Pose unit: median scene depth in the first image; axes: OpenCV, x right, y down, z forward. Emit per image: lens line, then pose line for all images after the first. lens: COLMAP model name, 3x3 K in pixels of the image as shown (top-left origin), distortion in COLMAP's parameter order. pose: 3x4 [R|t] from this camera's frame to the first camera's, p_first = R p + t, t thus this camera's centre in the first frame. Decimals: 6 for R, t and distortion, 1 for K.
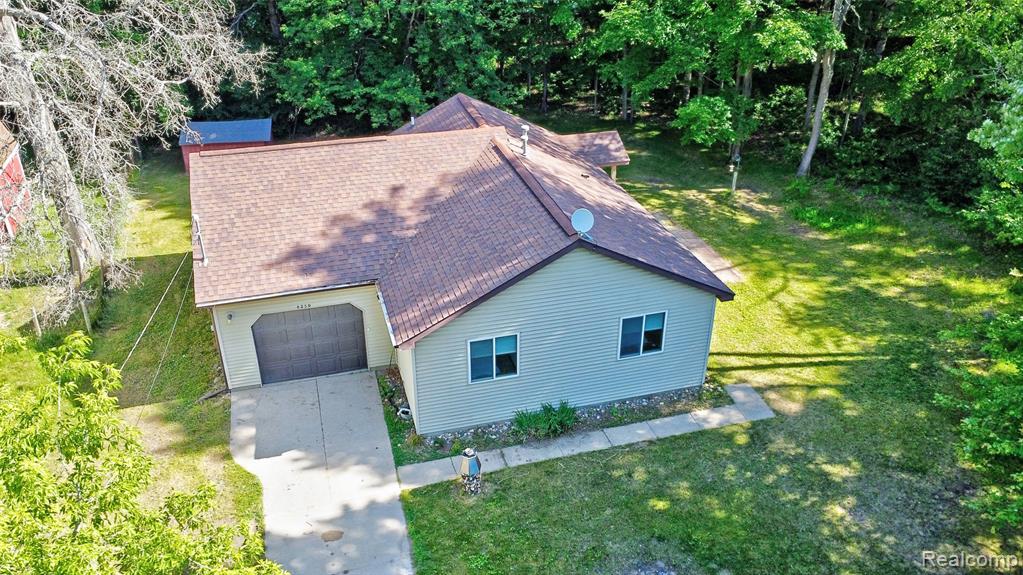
lens RADIAL K [[779.1, 0, 500.0], [0, 779.1, 300.4], [0, 0, 1]] dist [-0.001283, -0.000729]
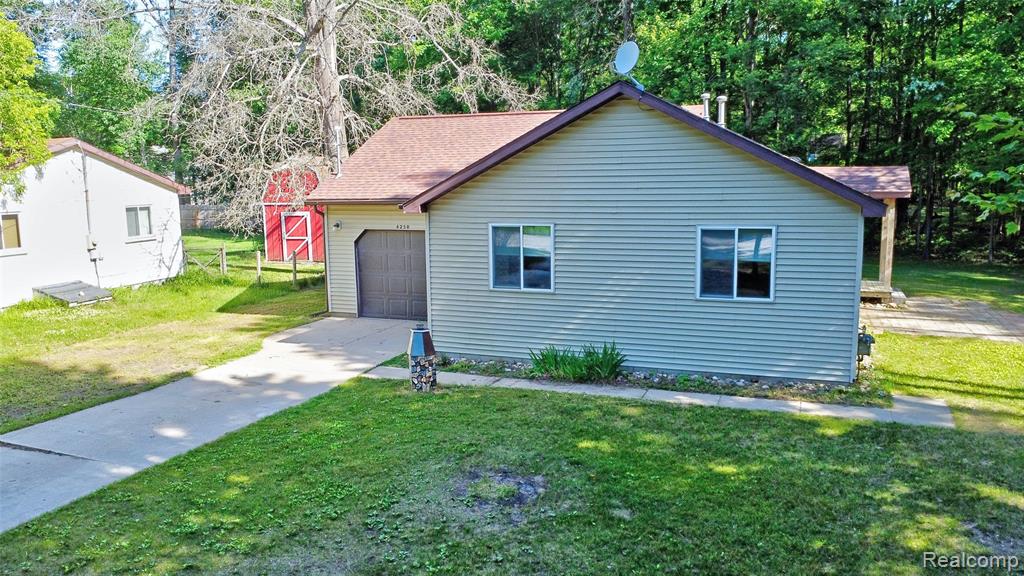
lens RADIAL K [[780.0, 0, 512.0], [0, 780.0, 288.0], [0, 0, 1]] dist [-0.025428, -0.003881]
pose [[0.807976, 0.079215, -0.583866, 0.415103], [-0.278085, 0.924884, -0.259343, 0.287090], [0.519464, 0.371907, 0.769312, 0.385266]]
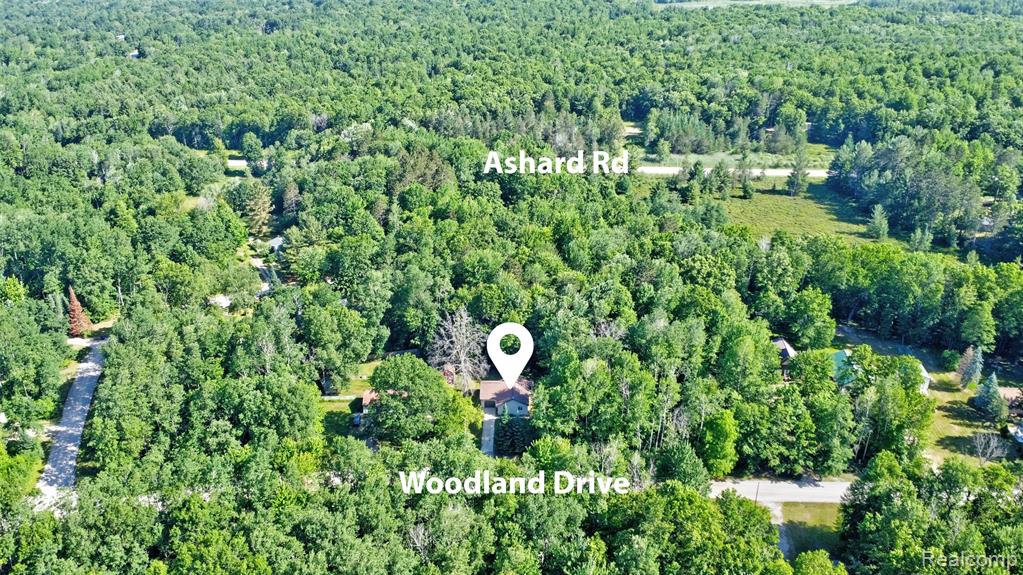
lens RADIAL K [[779.2, 0, 511.5], [0, 779.2, 287.5], [0, 0, 1]] dist [-0.025428, -0.003881]
pose [[0.957844, 0.121691, -0.260241, 2.599077], [-0.139002, 0.989073, -0.049113, -1.028527], [0.251421, 0.083217, 0.964294, -9.256402]]
